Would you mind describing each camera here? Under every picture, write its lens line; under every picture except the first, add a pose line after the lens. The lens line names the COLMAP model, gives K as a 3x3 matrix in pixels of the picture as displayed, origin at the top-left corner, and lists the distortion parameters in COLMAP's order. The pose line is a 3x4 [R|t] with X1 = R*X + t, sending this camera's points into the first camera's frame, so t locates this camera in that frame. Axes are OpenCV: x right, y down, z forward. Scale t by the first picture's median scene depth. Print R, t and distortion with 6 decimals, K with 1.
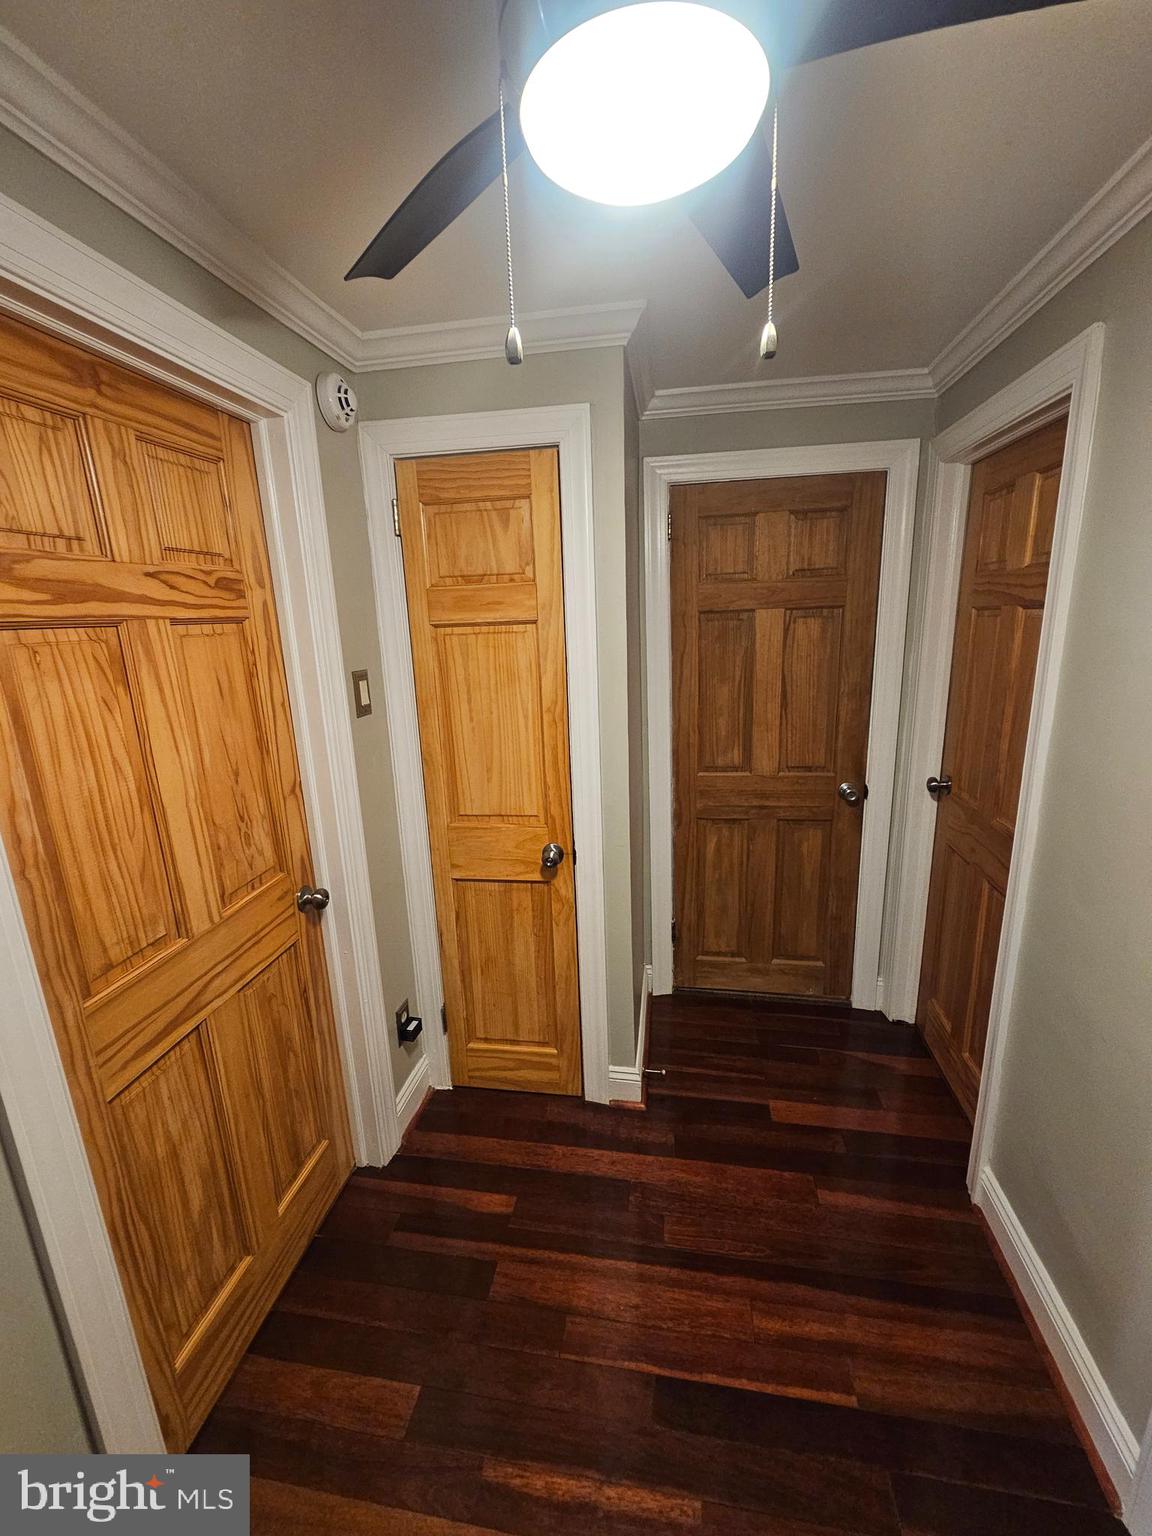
lens RADIAL K [[630.3, 0, 573.1], [0, 630.3, 770.3], [0, 0, 1]] dist [-0.002001, -0.000525]
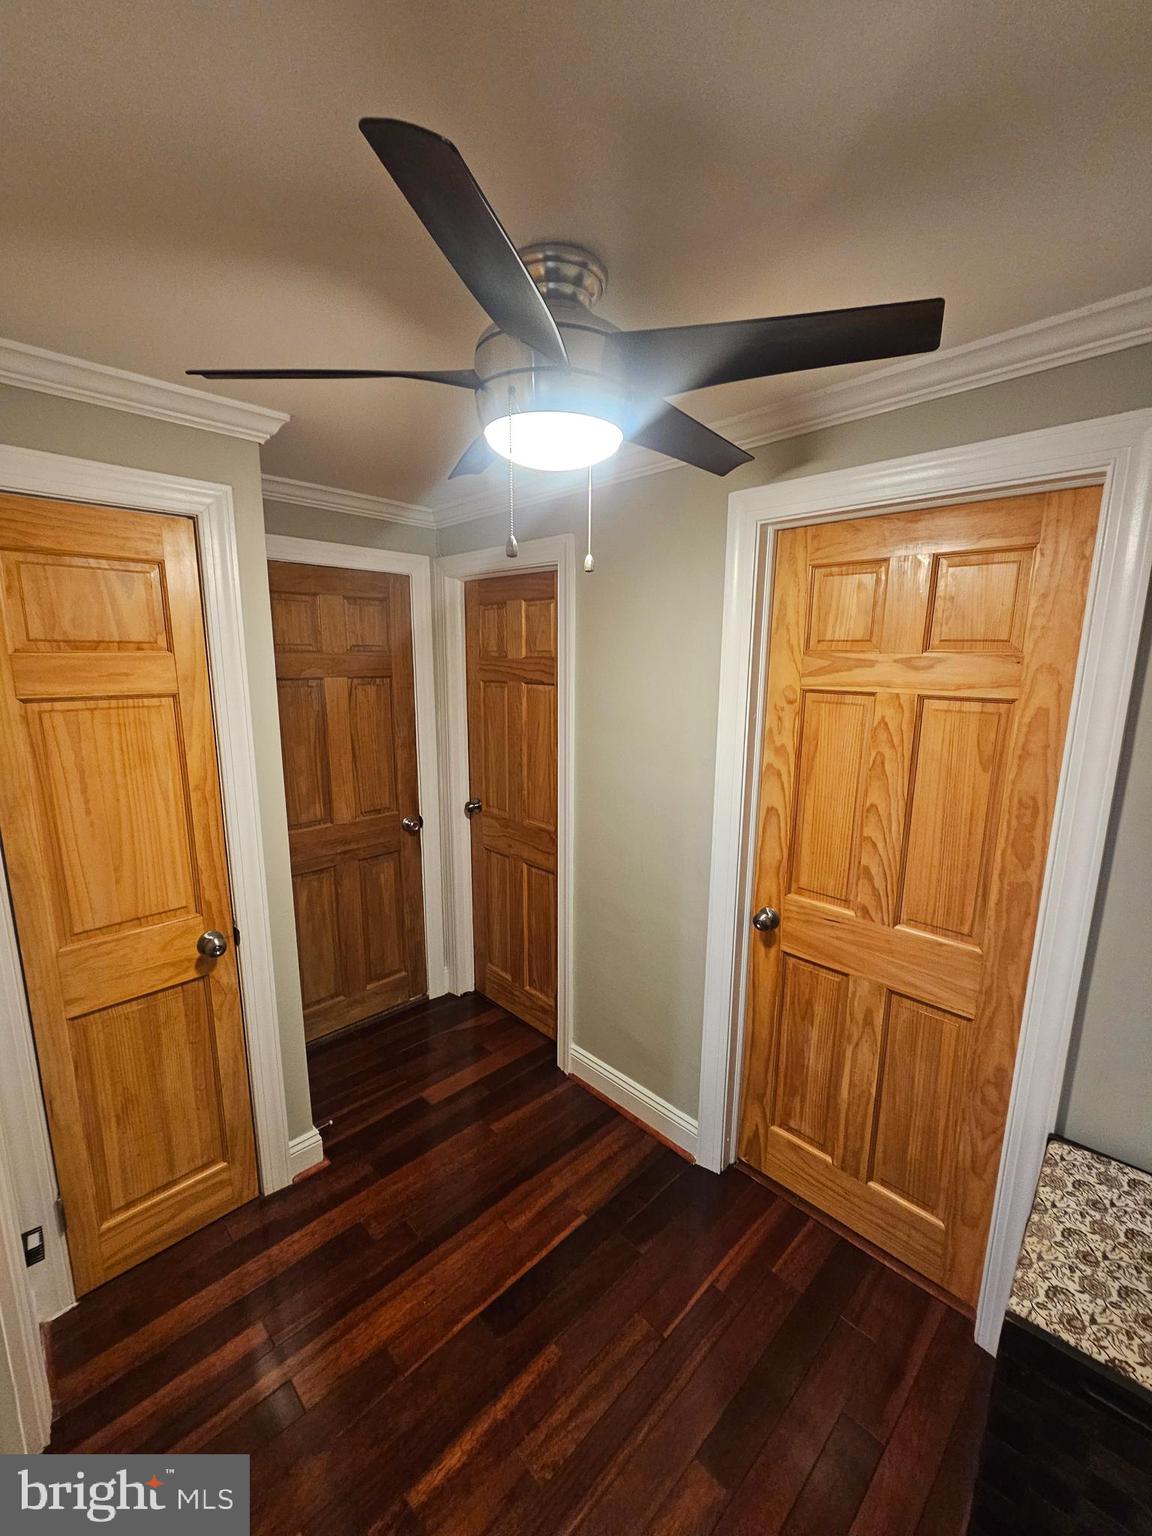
lens RADIAL K [[630.3, 0, 573.8], [0, 630.3, 771.6], [0, 0, 1]] dist [-0.002001, -0.000525]
pose [[0.582320, -0.109012, 0.805617, -0.414163], [0.164423, 0.986282, 0.014609, -0.037632], [-0.796158, 0.123956, 0.592256, 0.004736]]
